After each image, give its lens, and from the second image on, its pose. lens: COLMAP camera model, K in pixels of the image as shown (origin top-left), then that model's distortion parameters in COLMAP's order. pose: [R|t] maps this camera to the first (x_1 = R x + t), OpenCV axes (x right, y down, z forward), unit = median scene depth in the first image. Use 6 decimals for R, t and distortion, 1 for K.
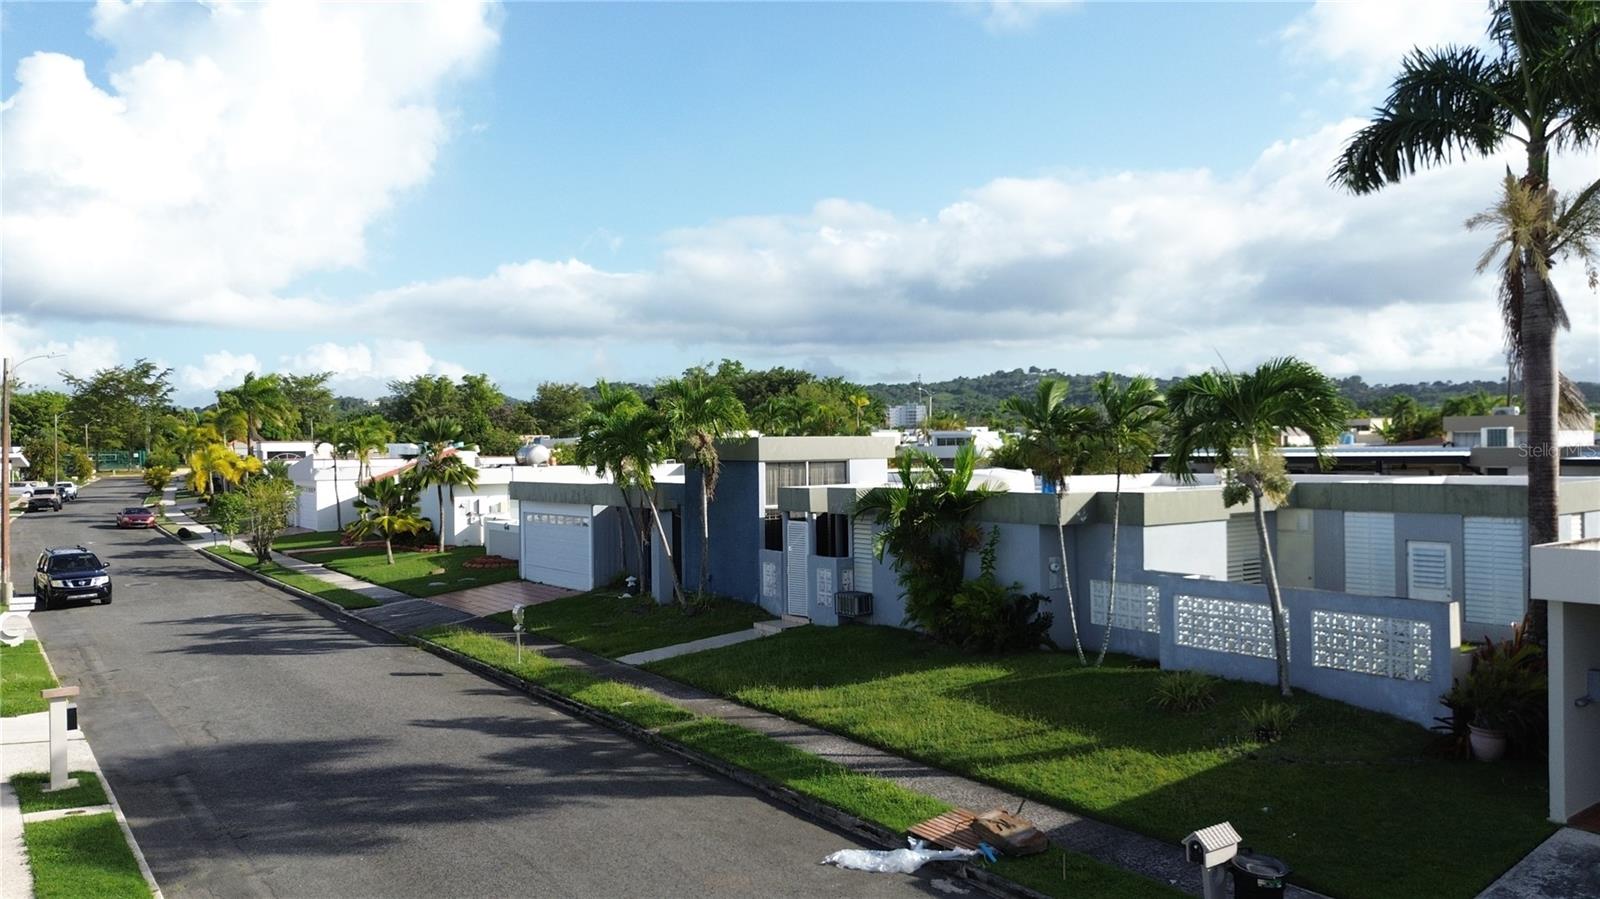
lens RADIAL K [[1135.4, 0, 797.9], [0, 1135.4, 450.7], [0, 0, 1]] dist [0.050573, -0.040830]
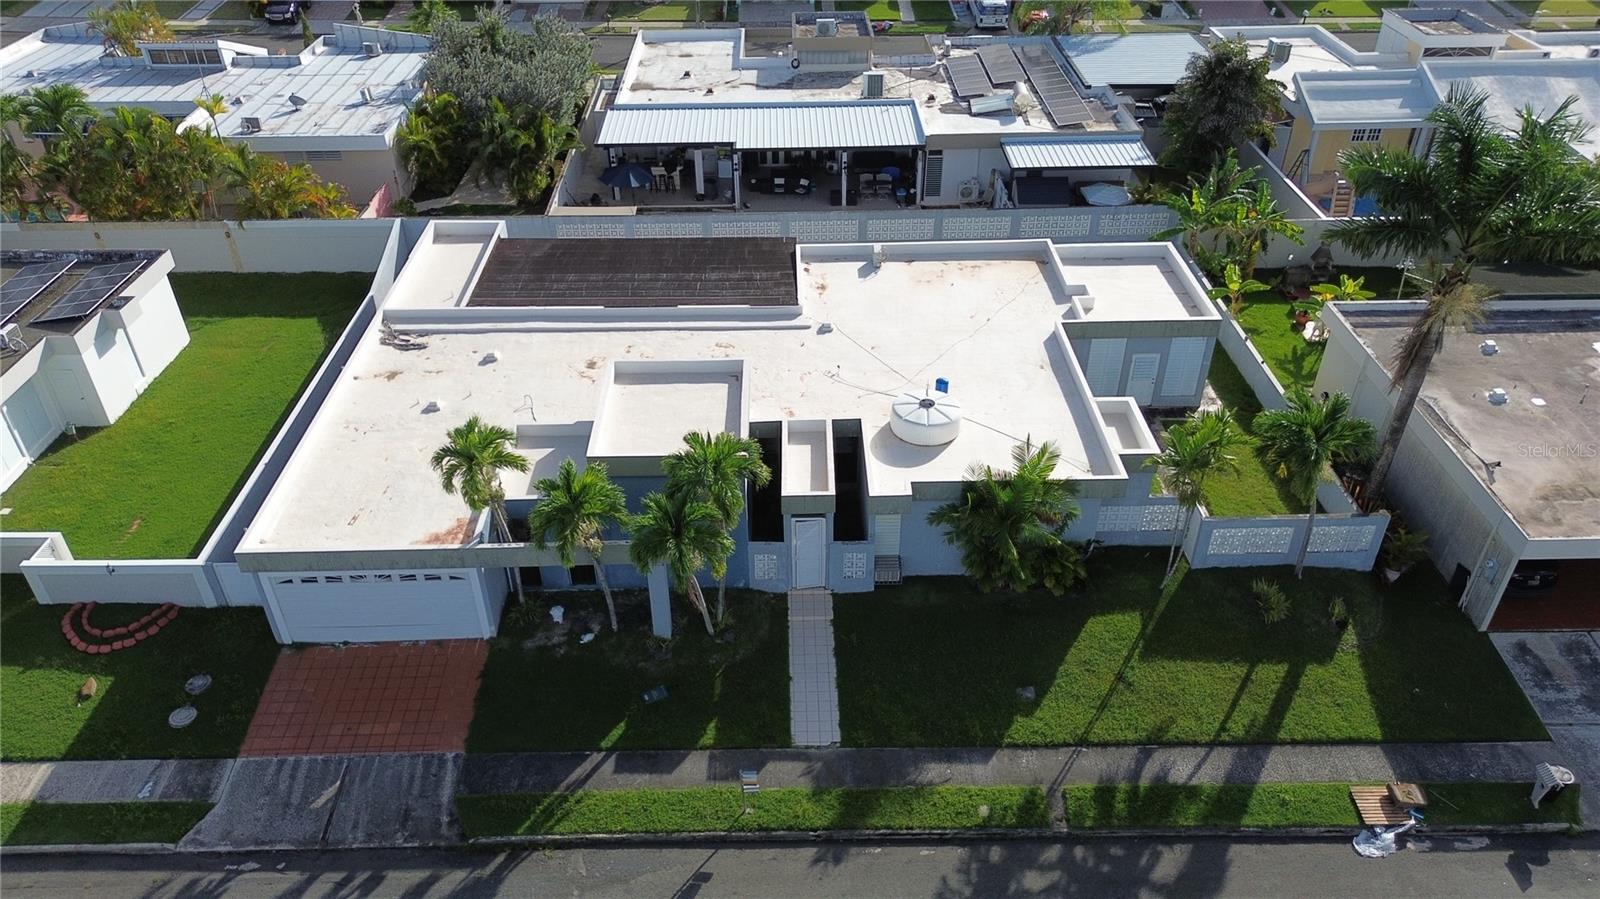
lens RADIAL K [[1135.4, 0, 796.5], [0, 1135.4, 449.8], [0, 0, 1]] dist [0.050573, -0.040830]
pose [[0.581829, -0.462247, 0.669180, -0.812824], [0.003733, 0.824294, 0.566149, -0.697439], [-0.813303, -0.326904, 0.481324, 0.648842]]
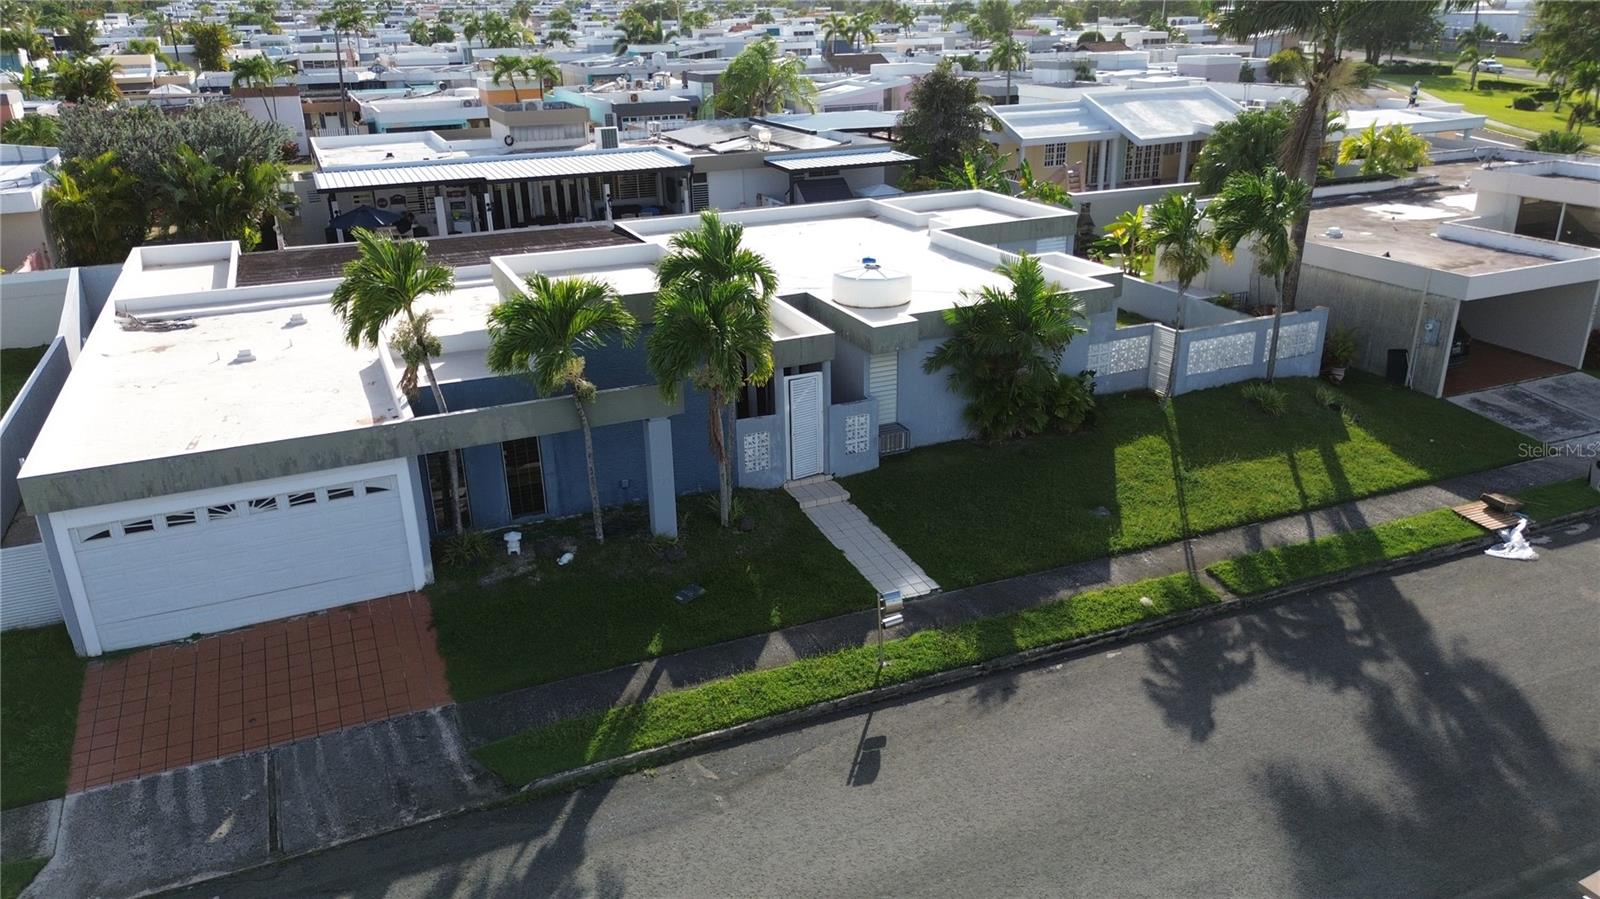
lens RADIAL K [[1135.4, 0, 795.0], [0, 1135.4, 457.6], [0, 0, 1]] dist [0.050573, -0.040830]
pose [[0.226335, -0.354258, 0.907344, -0.963477], [0.018600, 0.932920, 0.359604, -0.223953], [-0.973872, -0.064514, 0.217742, 0.994545]]
